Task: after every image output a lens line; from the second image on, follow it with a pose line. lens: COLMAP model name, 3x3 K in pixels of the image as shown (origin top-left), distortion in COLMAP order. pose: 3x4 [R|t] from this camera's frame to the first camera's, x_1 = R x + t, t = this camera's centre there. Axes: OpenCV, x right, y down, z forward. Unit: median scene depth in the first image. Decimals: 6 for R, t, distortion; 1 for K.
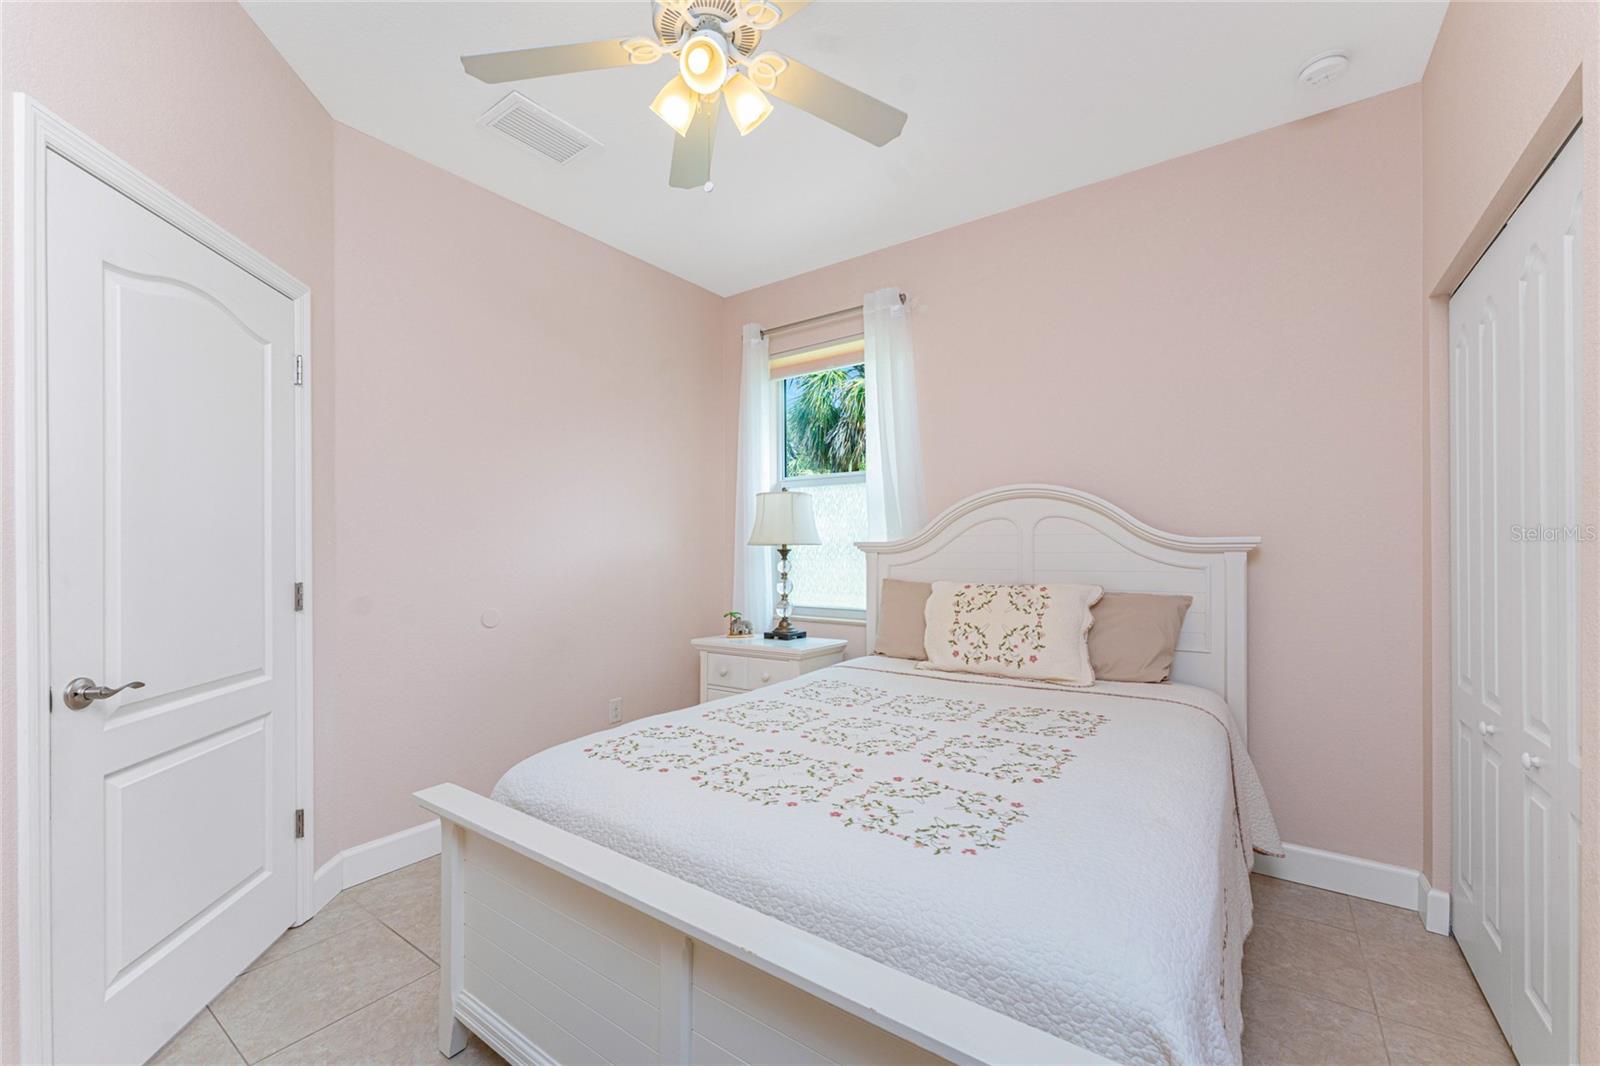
lens RADIAL K [[643.6, 0, 804.2], [0, 643.6, 544.9], [0, 0, 1]] dist [0.006026, -0.000605]
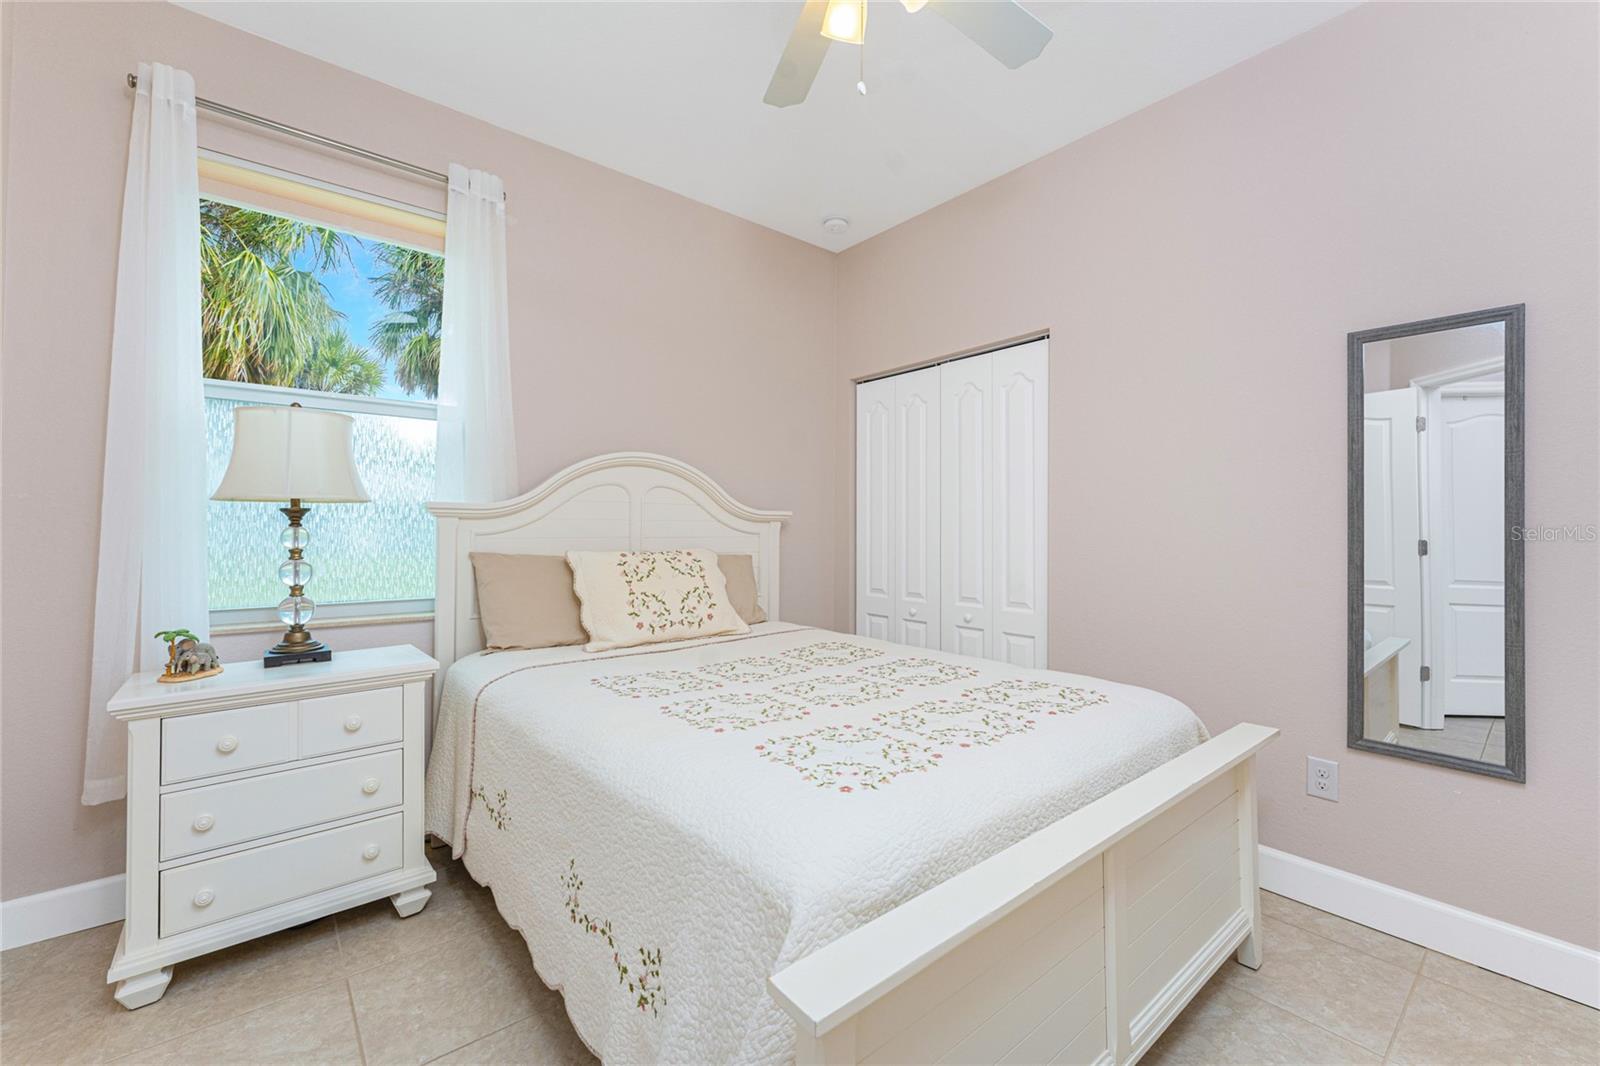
lens RADIAL K [[643.6, 0, 796.8], [0, 643.6, 522.9], [0, 0, 1]] dist [0.006026, -0.000605]
pose [[0.278371, 0.017312, 0.960318, -0.595571], [-0.010067, 0.999835, -0.015107, 0.030662], [-0.960421, -0.005462, 0.278499, 0.513670]]
